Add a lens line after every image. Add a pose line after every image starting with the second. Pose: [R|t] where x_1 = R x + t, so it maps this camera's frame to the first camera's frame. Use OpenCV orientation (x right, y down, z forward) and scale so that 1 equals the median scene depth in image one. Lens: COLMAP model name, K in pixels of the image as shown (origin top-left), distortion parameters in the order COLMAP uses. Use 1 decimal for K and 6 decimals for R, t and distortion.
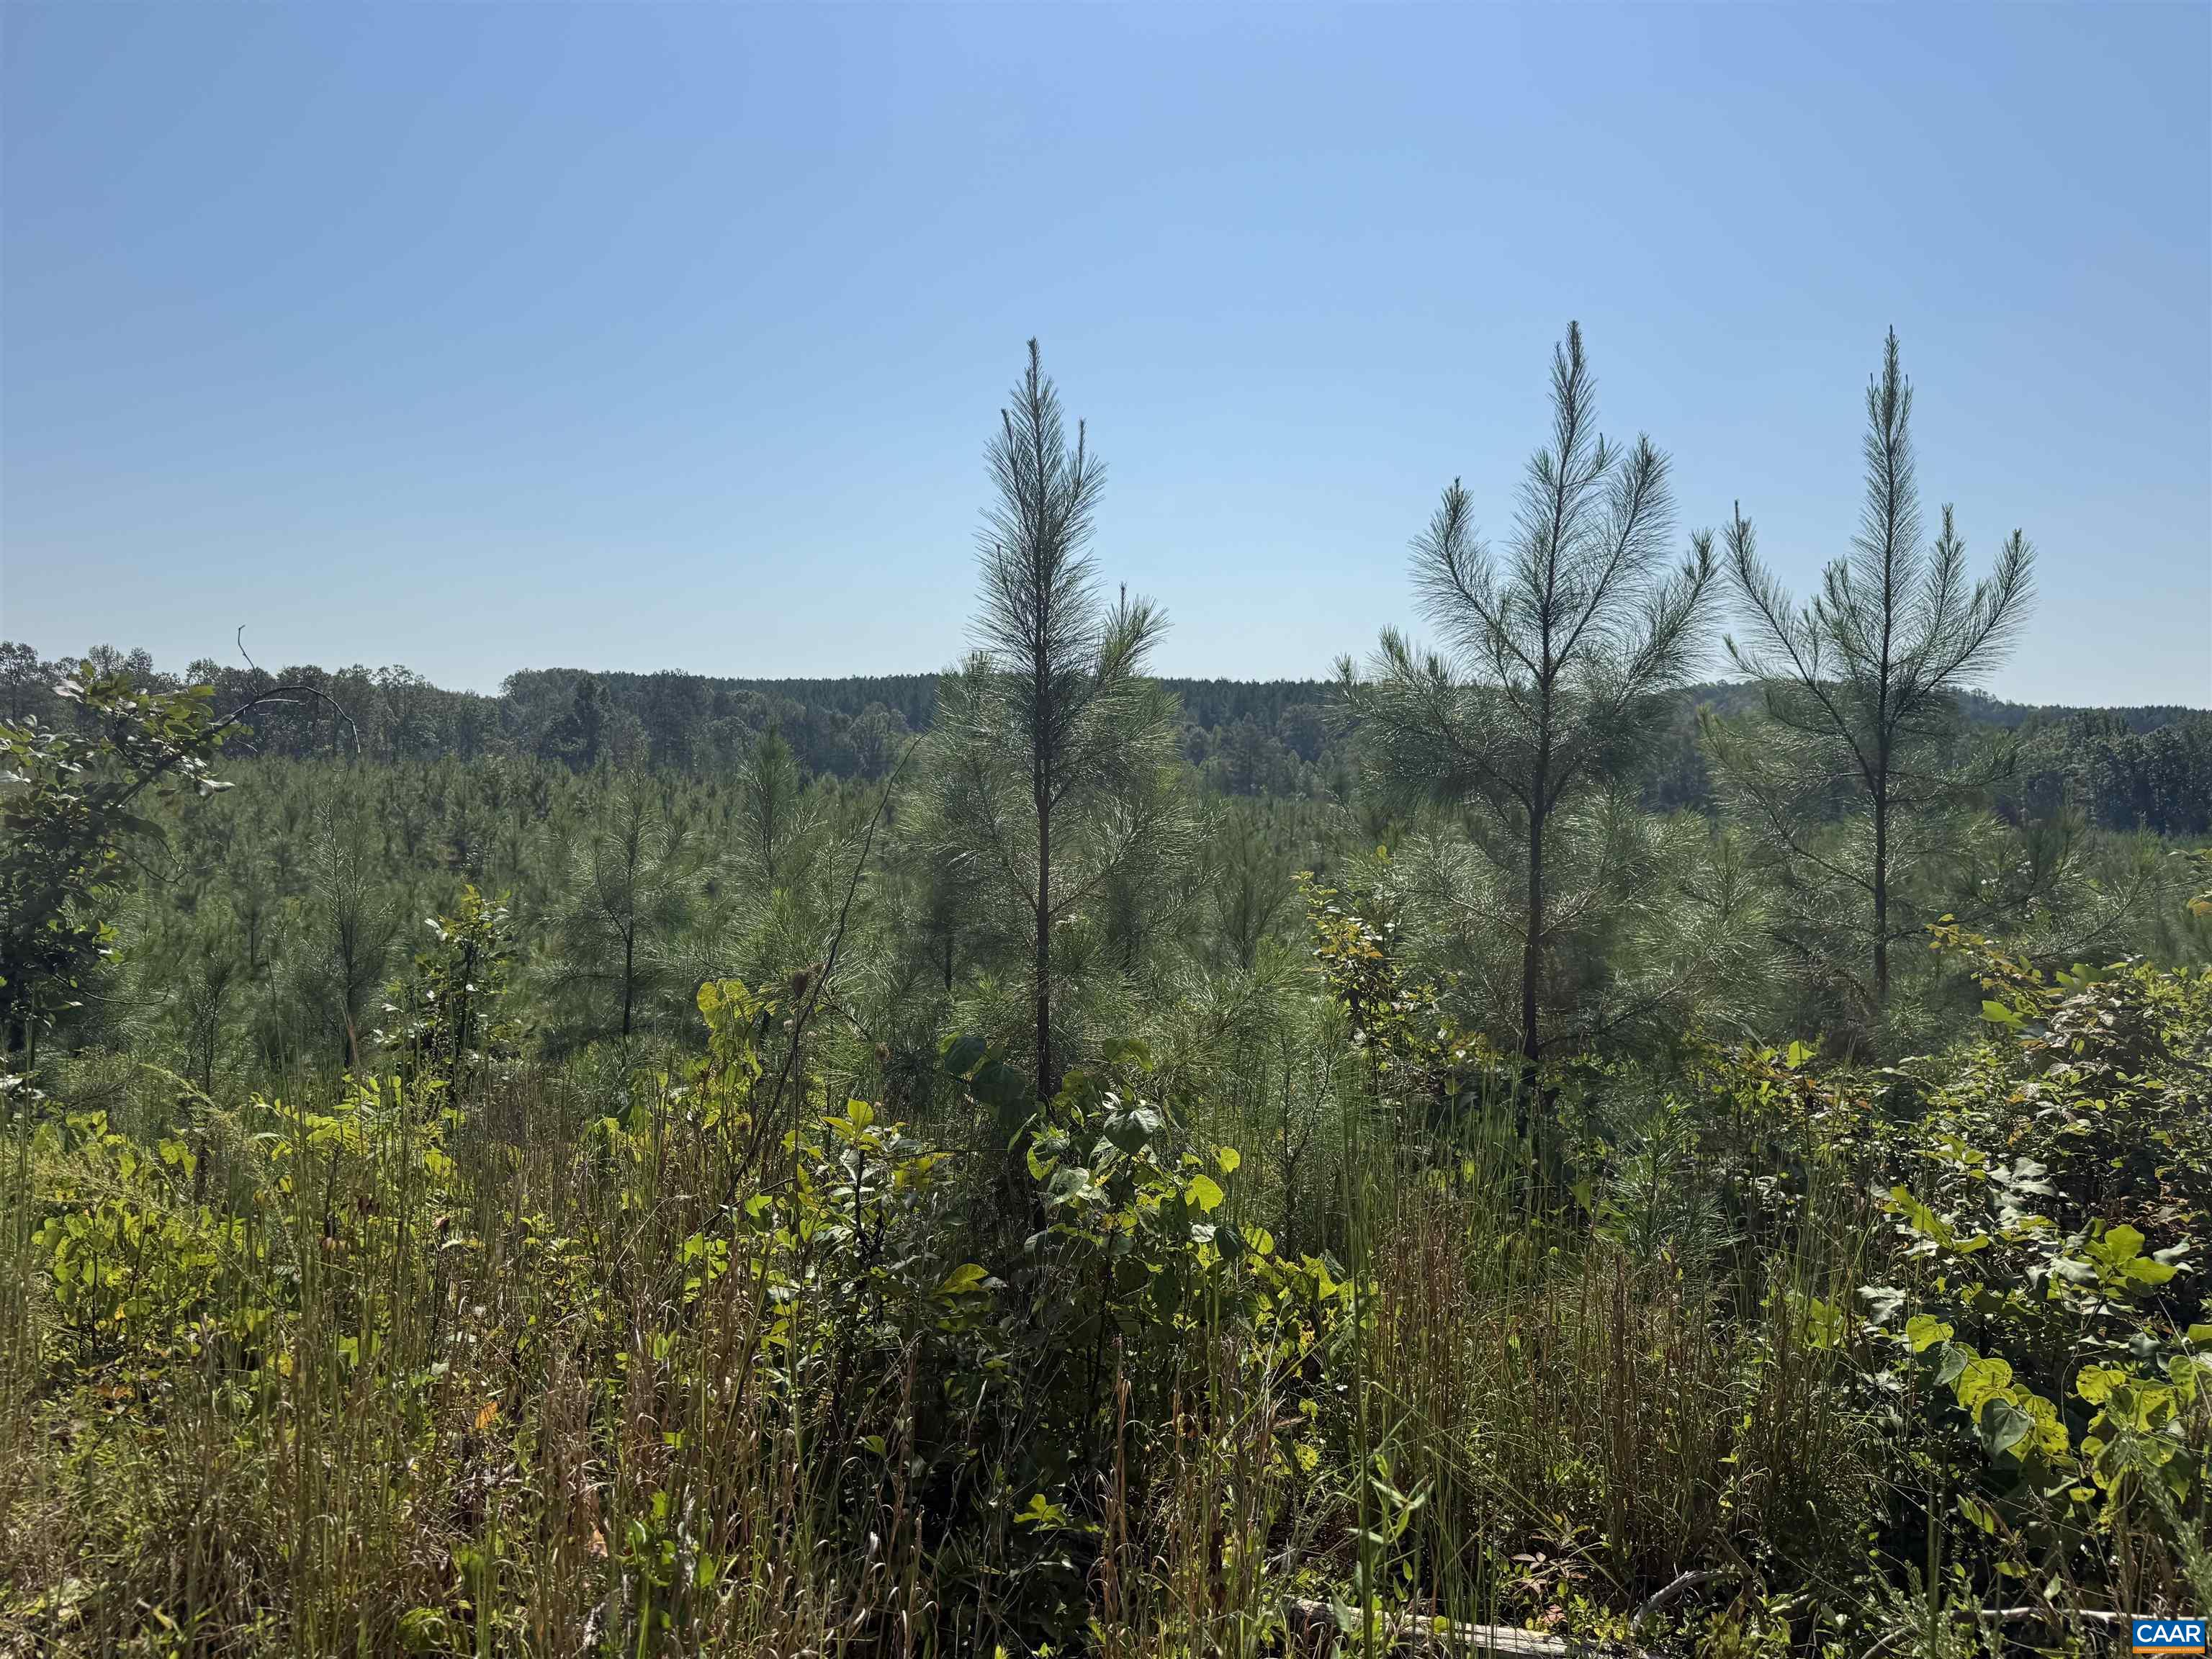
lens RADIAL K [[1570.5, 0, 1095.2], [0, 1570.5, 789.9], [0, 0, 1]] dist [0.072822, -0.087475]
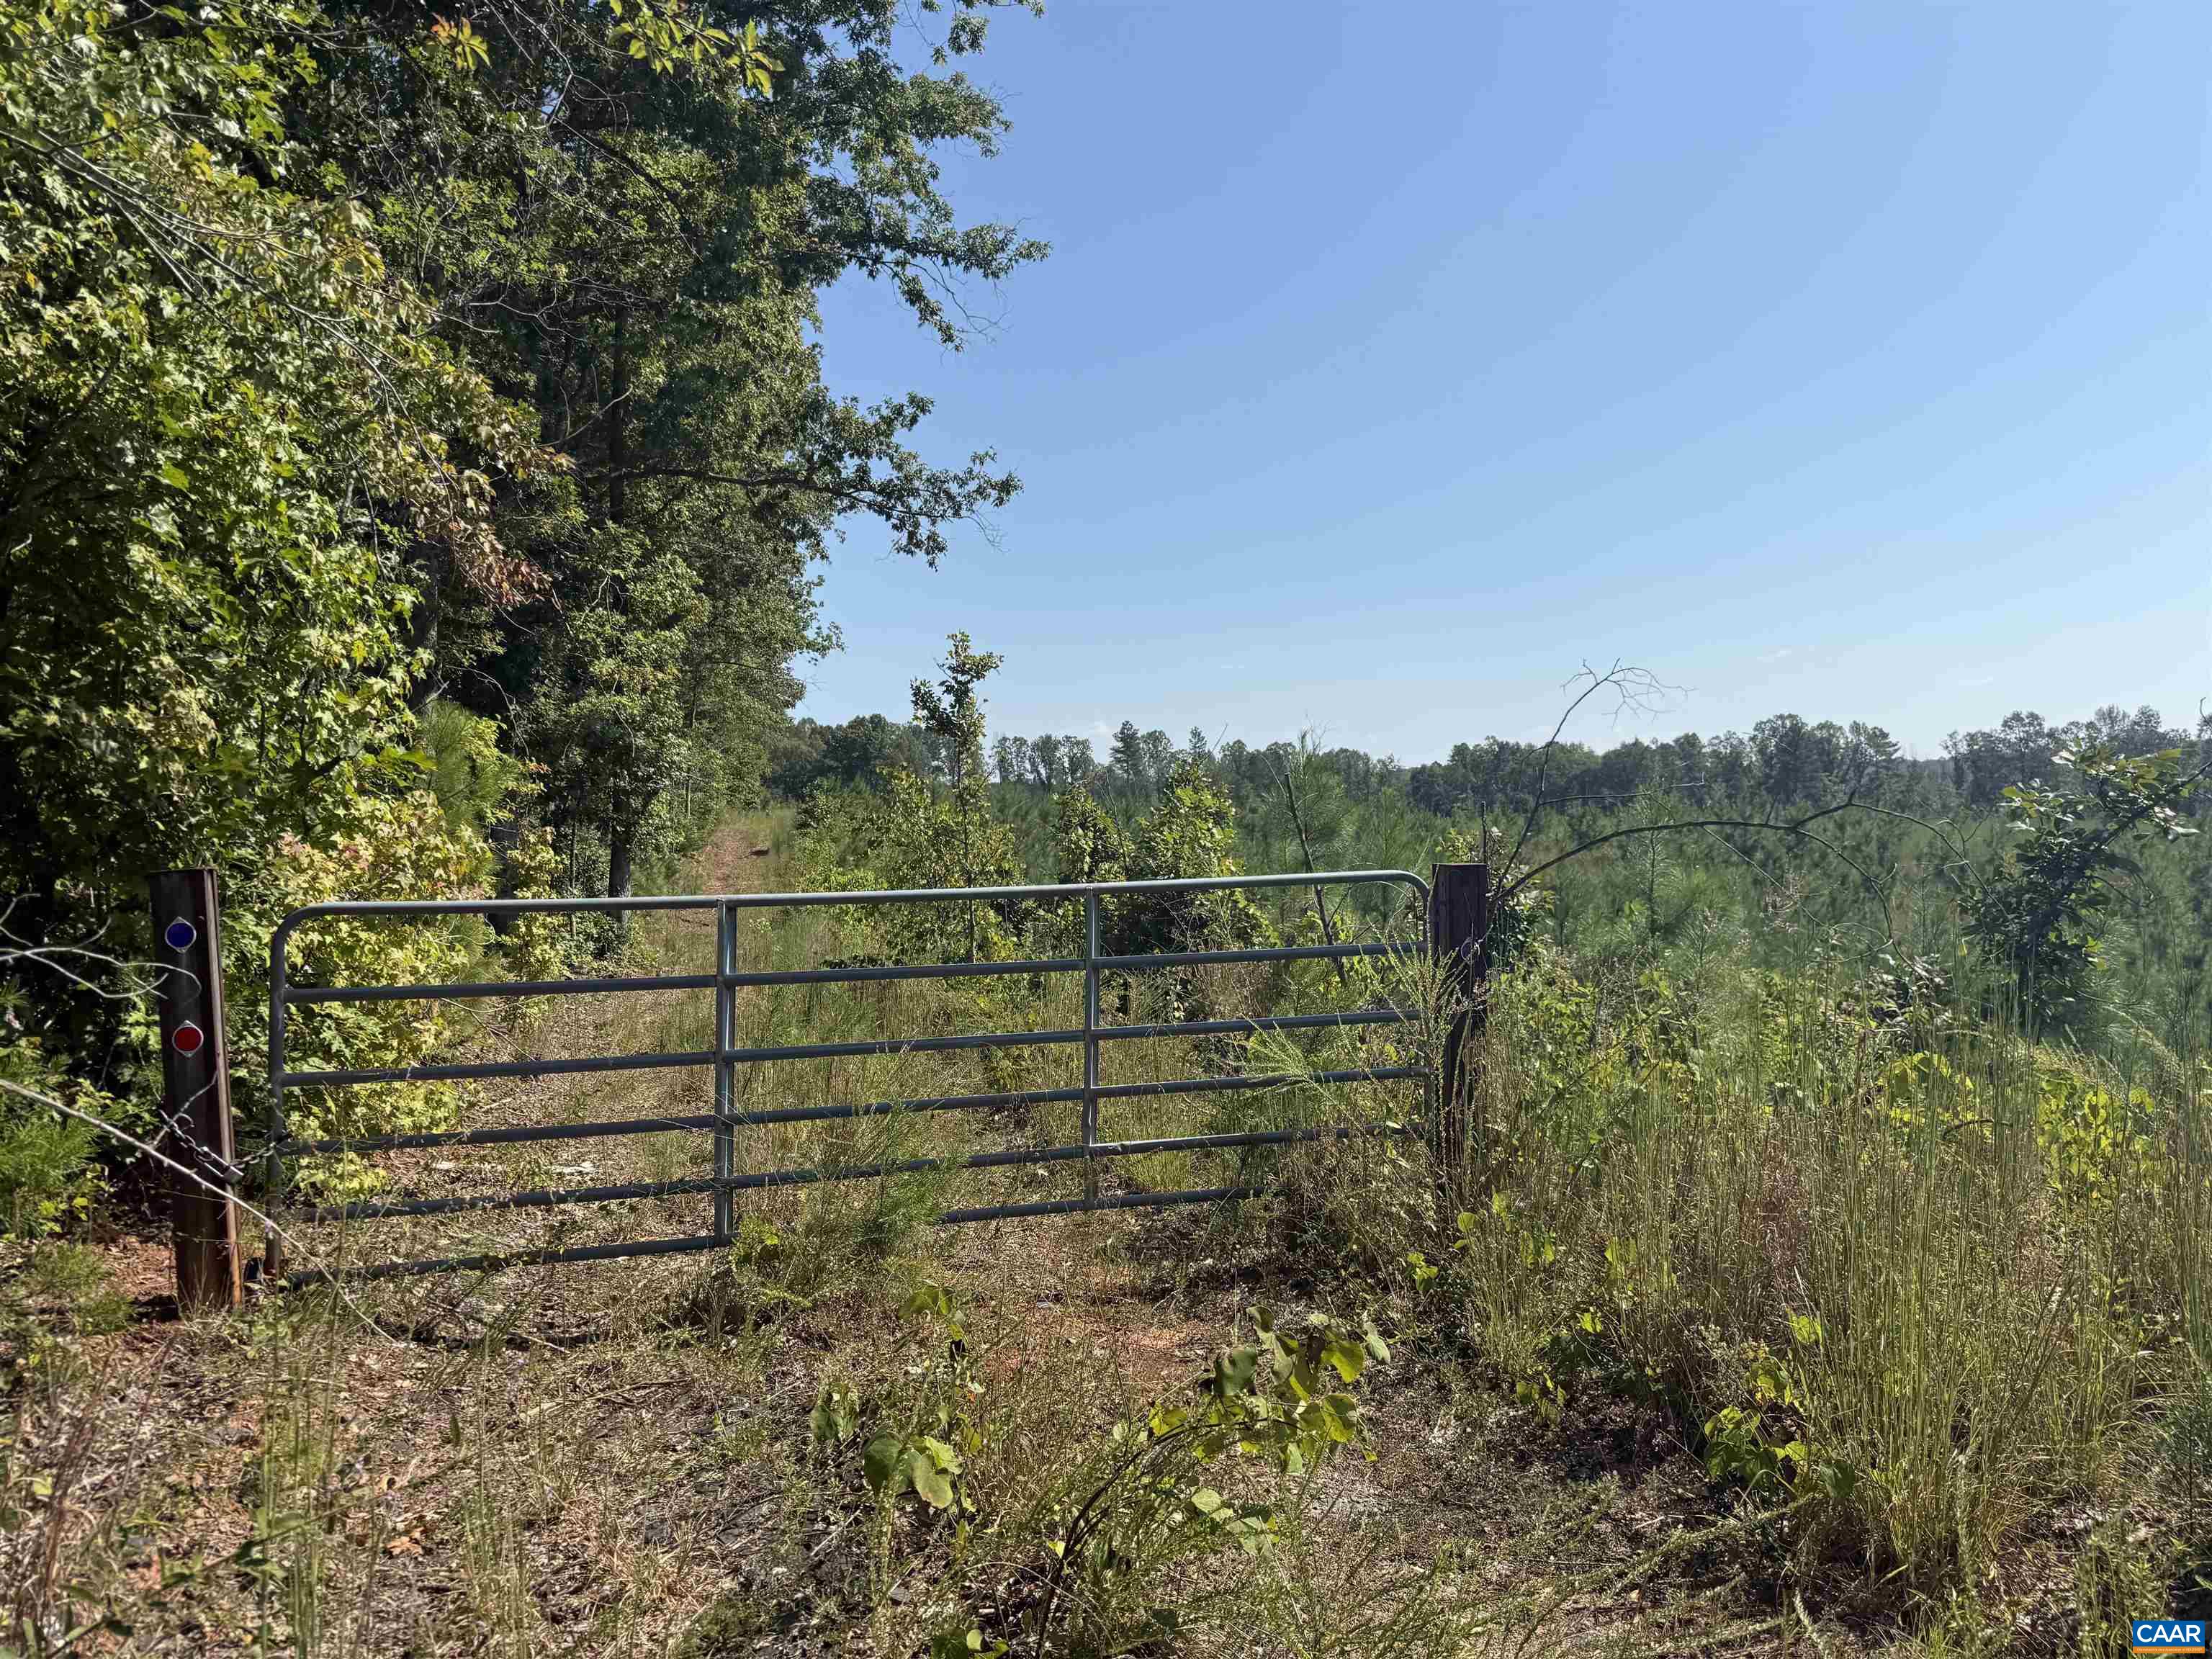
lens RADIAL K [[1570.5, 0, 1138.0], [0, 1570.5, 833.6], [0, 0, 1]] dist [0.072822, -0.087475]
pose [[0.445925, -0.013220, -0.894973, 0.180316], [0.005443, 0.999912, -0.012058, 0.010094], [0.895054, 0.000506, 0.445958, -0.252760]]
